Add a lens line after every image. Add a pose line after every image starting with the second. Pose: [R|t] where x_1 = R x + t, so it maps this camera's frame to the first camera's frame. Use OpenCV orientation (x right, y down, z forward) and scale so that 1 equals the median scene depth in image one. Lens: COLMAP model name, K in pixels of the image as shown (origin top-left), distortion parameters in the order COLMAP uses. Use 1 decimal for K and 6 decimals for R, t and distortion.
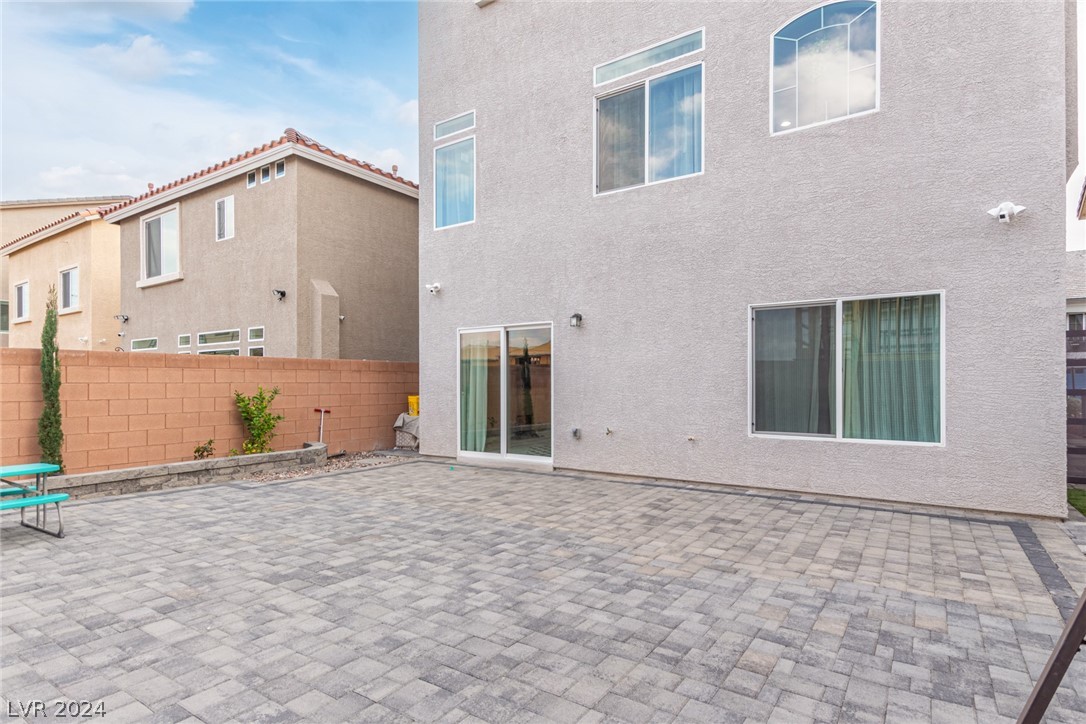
lens RADIAL K [[561.9, 0, 546.0], [0, 561.9, 367.9], [0, 0, 1]] dist [0.023149, -0.007739]
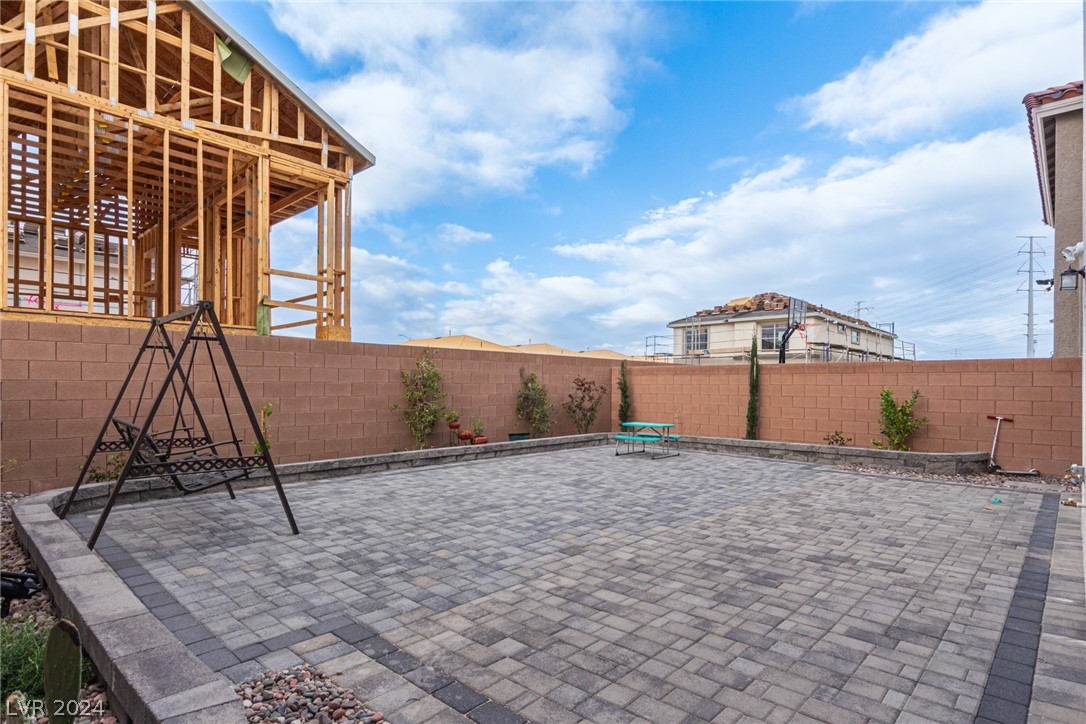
lens RADIAL K [[561.9, 0, 560.5], [0, 561.9, 382.2], [0, 0, 1]] dist [0.023149, -0.007739]
pose [[-0.138729, -0.003362, -0.990325, 1.169535], [0.020422, 0.999772, -0.006255, 0.024998], [0.990120, -0.021092, -0.138628, 0.938596]]
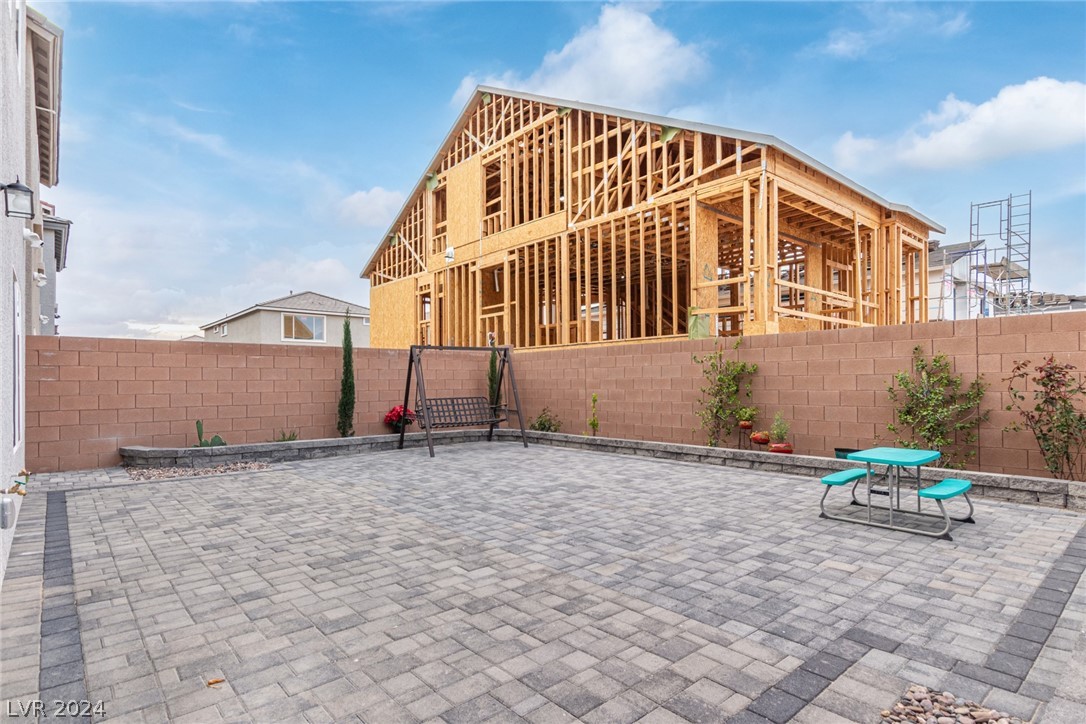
lens RADIAL K [[561.9, 0, 547.3], [0, 561.9, 379.6], [0, 0, 1]] dist [0.023149, -0.007739]
pose [[-0.967071, 0.010566, 0.254288, -0.612065], [0.002320, 0.999462, -0.032704, 0.073196], [-0.254497, -0.031037, -0.966575, 2.103722]]
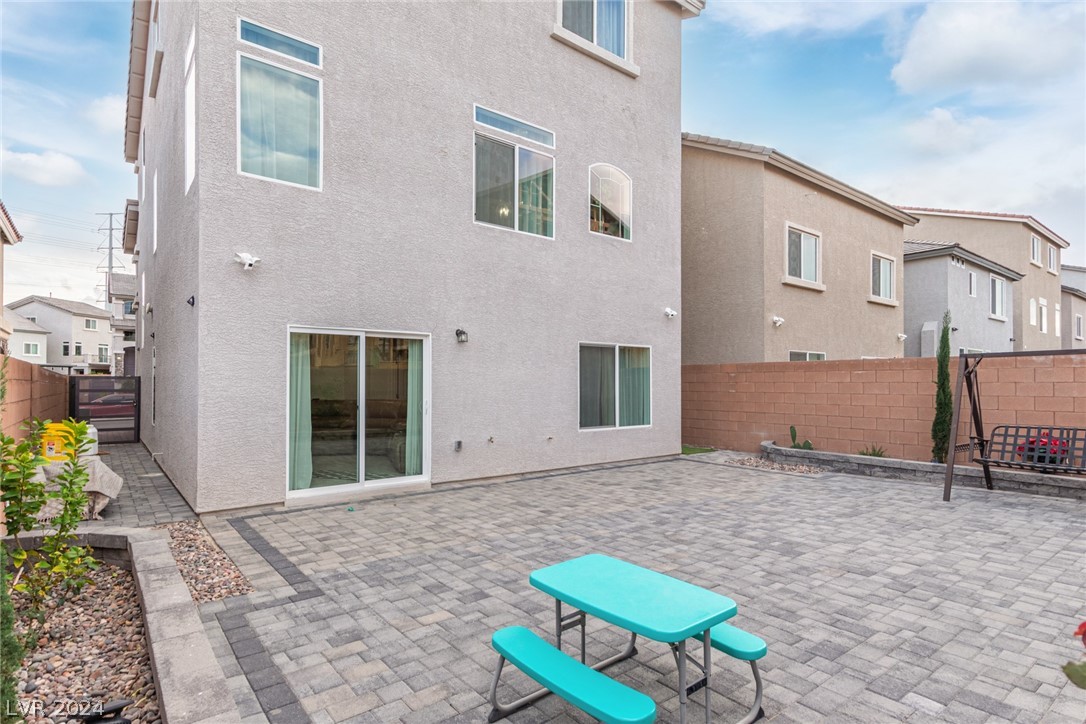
lens RADIAL K [[561.9, 0, 552.1], [0, 561.9, 365.9], [0, 0, 1]] dist [0.023149, -0.007739]
pose [[0.303067, 0.032500, 0.952415, -1.472452], [-0.026071, 0.999327, -0.025805, -0.012675], [-0.952612, -0.017010, 0.303711, 0.876994]]
